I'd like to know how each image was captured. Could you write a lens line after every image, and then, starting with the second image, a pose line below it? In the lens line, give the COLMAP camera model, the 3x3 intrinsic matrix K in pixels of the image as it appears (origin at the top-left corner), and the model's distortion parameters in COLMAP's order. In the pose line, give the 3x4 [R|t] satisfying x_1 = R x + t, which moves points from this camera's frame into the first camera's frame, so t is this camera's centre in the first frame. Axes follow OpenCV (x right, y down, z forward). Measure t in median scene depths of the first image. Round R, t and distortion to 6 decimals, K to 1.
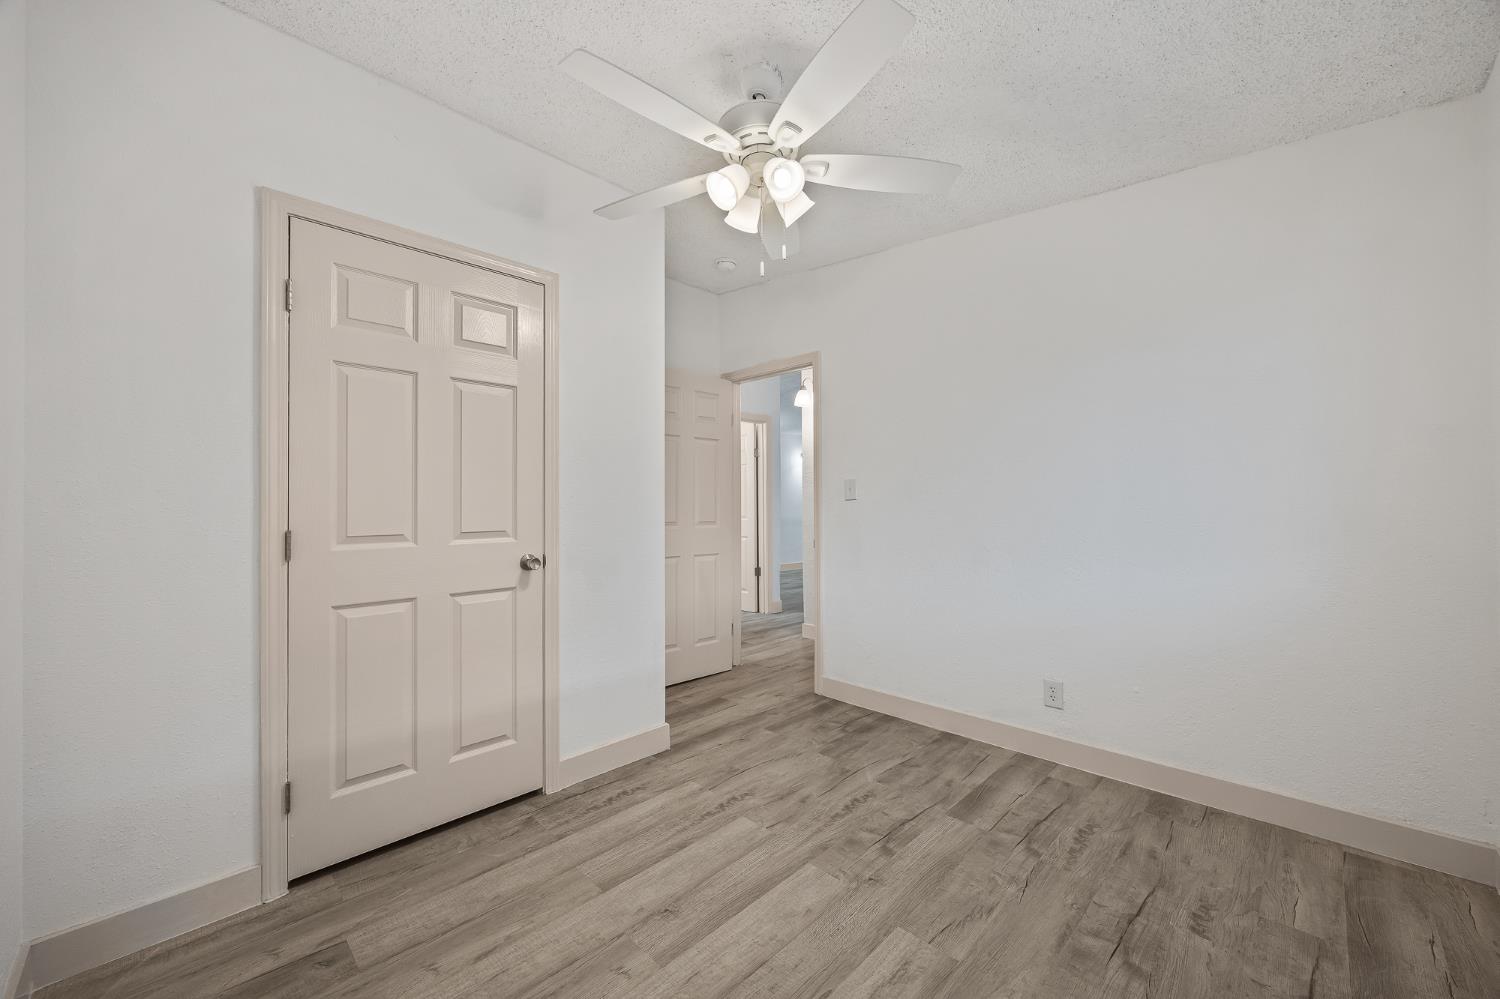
lens RADIAL K [[586.7, 0, 751.5], [0, 586.7, 507.6], [0, 0, 1]] dist [0.001019, 0.000142]
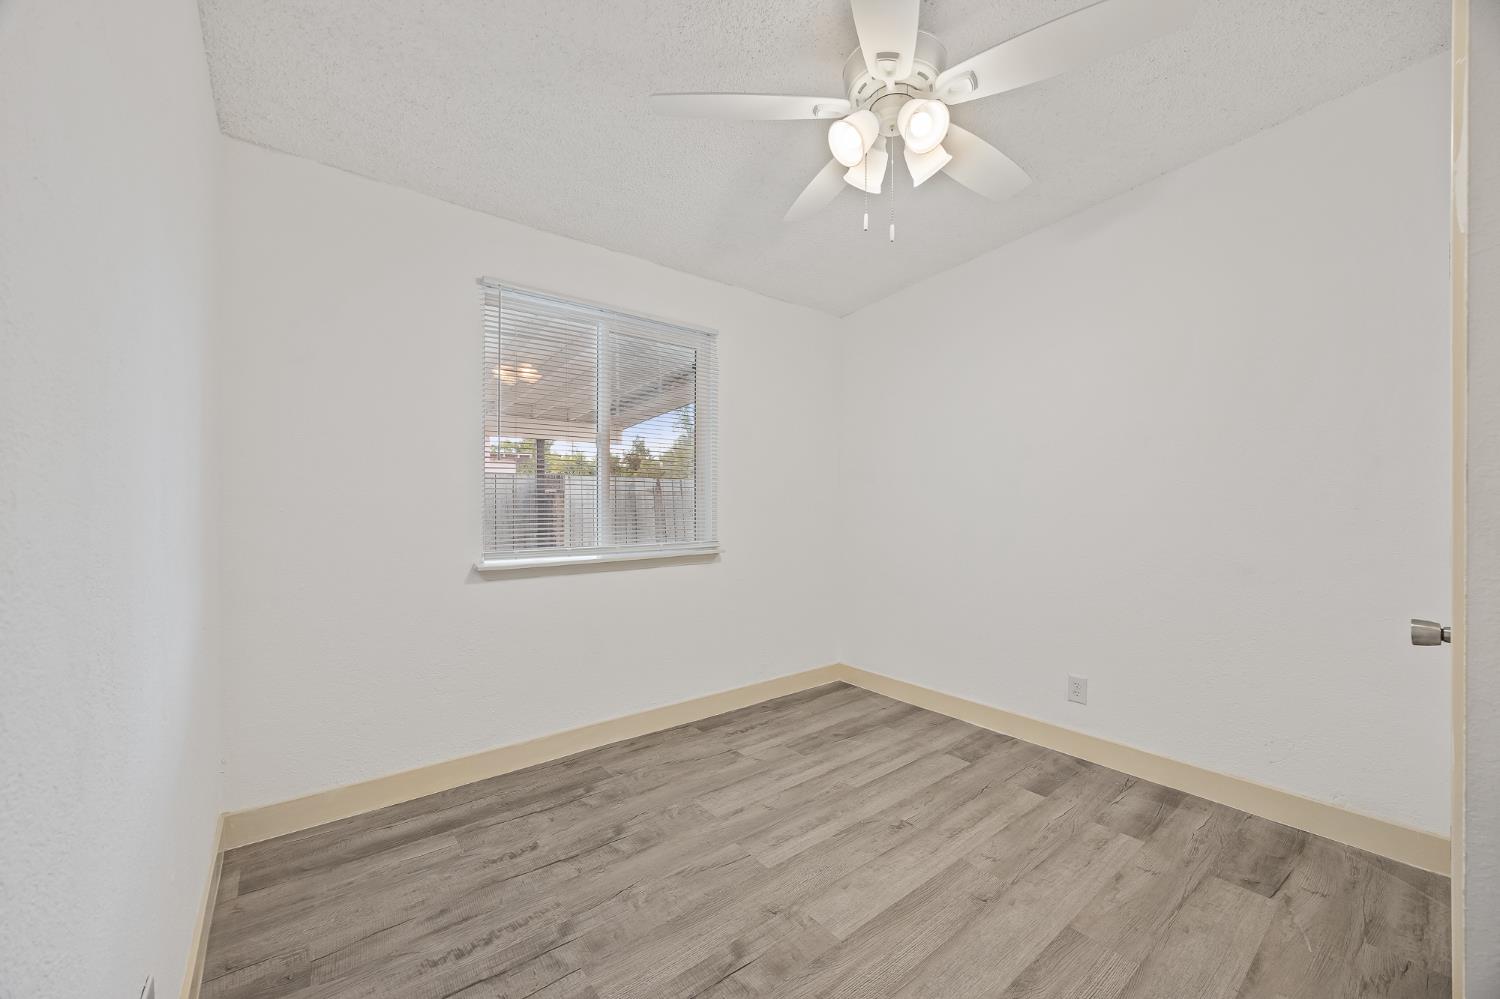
lens RADIAL K [[573.3, 0, 751.6], [0, 573.3, 505.9], [0, 0, 1]] dist [-0.001864, -0.000260]
pose [[-0.993582, 0.006274, 0.112940, 0.140432], [0.007374, 0.999929, 0.009322, -0.017536], [-0.112873, 0.010095, -0.993558, 1.996239]]
